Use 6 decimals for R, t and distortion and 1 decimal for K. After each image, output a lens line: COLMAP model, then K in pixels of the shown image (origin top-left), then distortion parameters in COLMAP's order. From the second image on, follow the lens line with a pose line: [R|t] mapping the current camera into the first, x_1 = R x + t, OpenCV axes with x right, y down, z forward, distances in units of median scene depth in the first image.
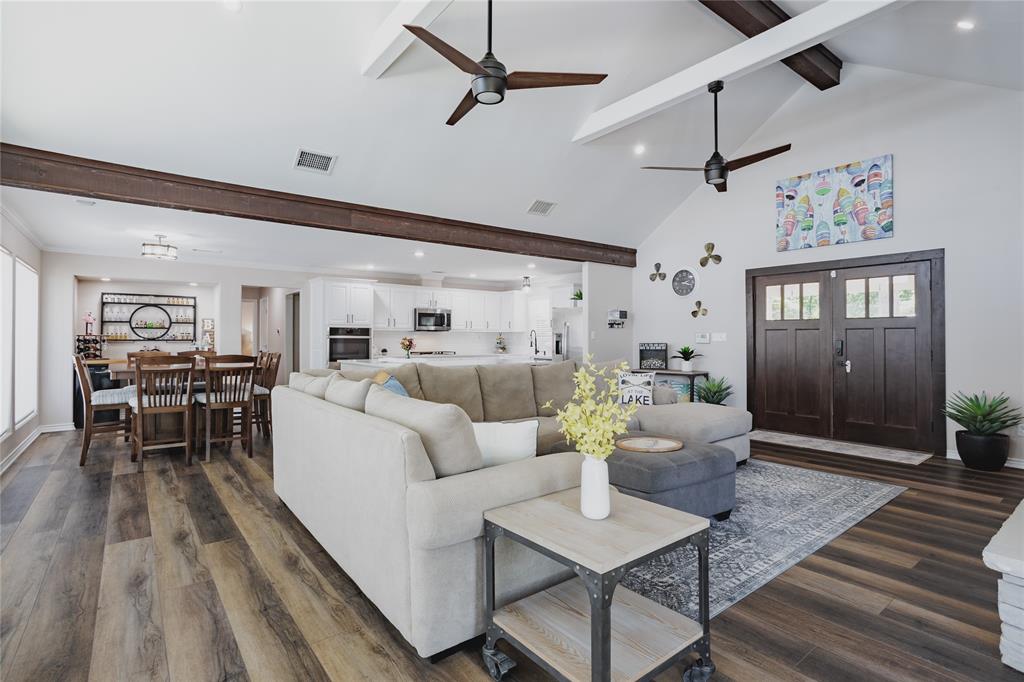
lens RADIAL K [[494.9, 0, 507.0], [0, 494.9, 337.9], [0, 0, 1]] dist [-0.002649, 0.000341]
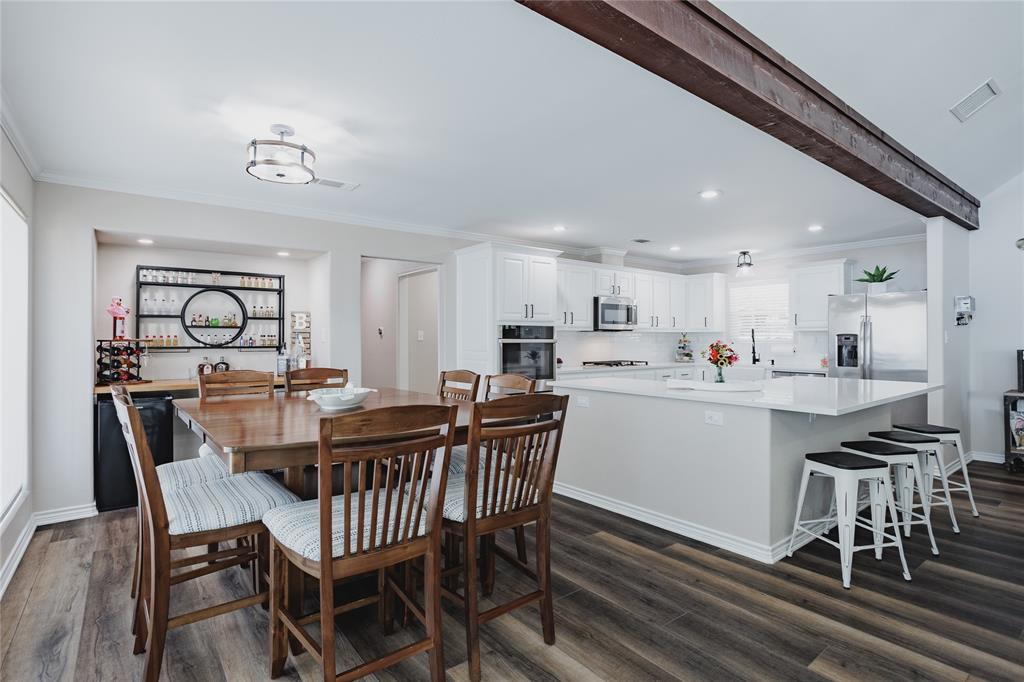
lens RADIAL K [[505.4, 0, 512.0], [0, 505.4, 341.0], [0, 0, 1]] dist [-0.020197, -0.000188]
pose [[0.999969, -0.002694, 0.007409, -0.379014], [0.002652, 0.999980, 0.005662, -0.005570], [-0.007424, -0.005642, 0.999957, 0.404904]]
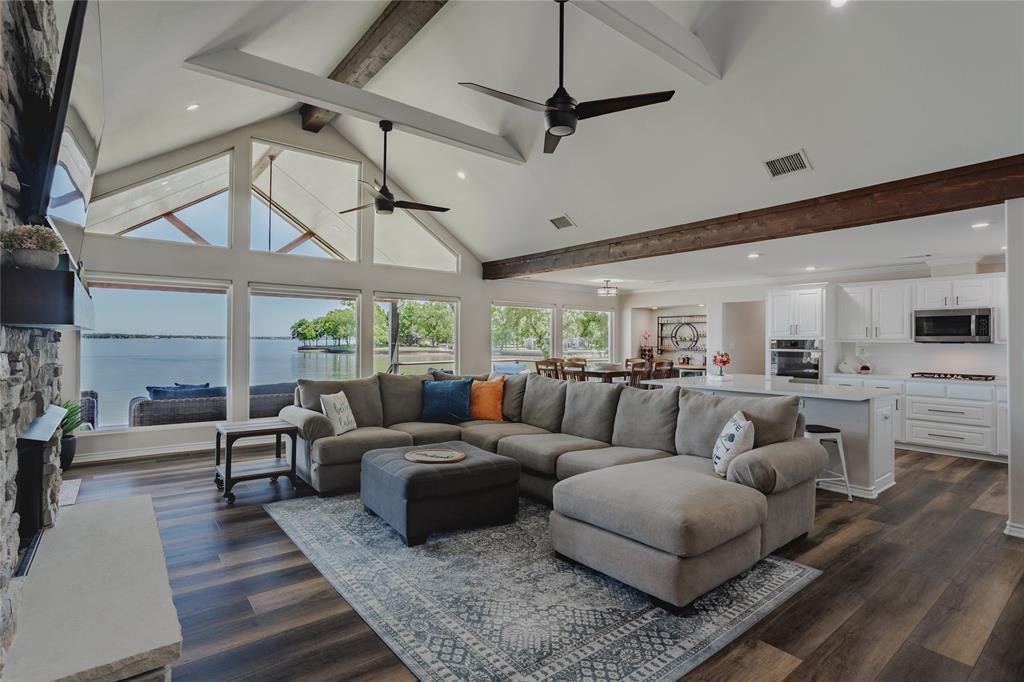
lens RADIAL K [[500.8, 0, 514.3], [0, 500.8, 342.9], [0, 0, 1]] dist [-0.034328, 0.000871]
pose [[0.017241, 0.001790, -0.999850, 0.635704], [-0.005207, 0.999985, 0.001700, -0.015320], [0.999838, 0.005177, 0.017250, 0.532764]]
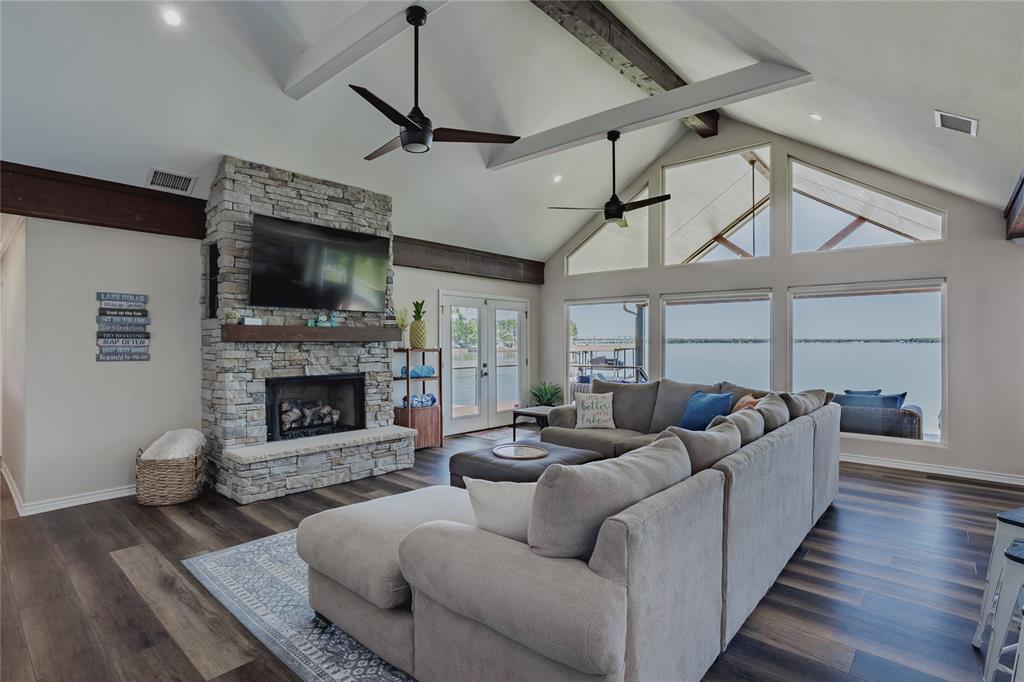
lens RADIAL K [[500.8, 0, 514.3], [0, 500.8, 342.9], [0, 0, 1]] dist [-0.034328, 0.000871]
pose [[-0.978914, -0.002183, -0.204259, 0.249902], [-0.002074, 0.999998, -0.000746, -0.019613], [0.204261, -0.000306, -0.978917, 0.999305]]
